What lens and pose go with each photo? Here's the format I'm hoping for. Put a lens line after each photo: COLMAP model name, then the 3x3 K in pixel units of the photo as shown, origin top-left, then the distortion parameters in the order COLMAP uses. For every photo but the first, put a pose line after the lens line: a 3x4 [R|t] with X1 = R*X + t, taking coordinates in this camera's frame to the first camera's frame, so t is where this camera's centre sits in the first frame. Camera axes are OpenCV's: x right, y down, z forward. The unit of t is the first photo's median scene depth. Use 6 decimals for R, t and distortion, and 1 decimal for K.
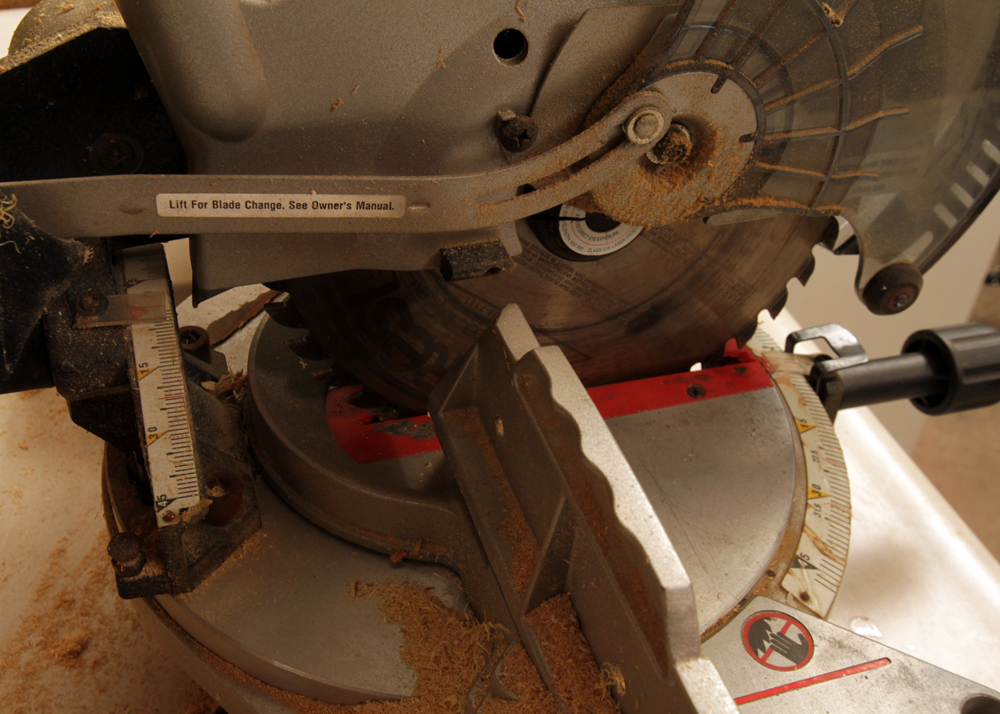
lens RADIAL K [[1113.0, 0, 499.6], [0, 1113.0, 358.1], [0, 0, 1]] dist [-0.062077, 0.000000]
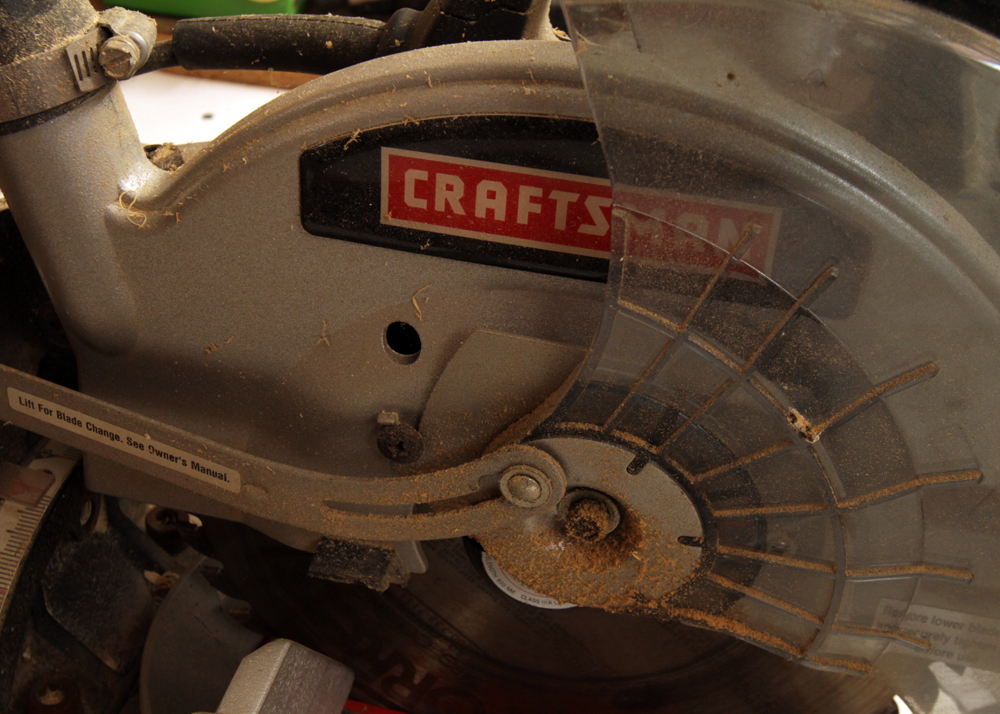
lens RADIAL K [[1261.8, 0, 499.6], [0, 1261.8, 357.3], [0, 0, 1]] dist [-0.060167, 0.000000]
pose [[0.857383, 0.290207, -0.425058, 0.464086], [-0.335808, 0.941291, -0.034693, -0.257865], [0.390036, 0.172484, 0.904501, 0.180730]]
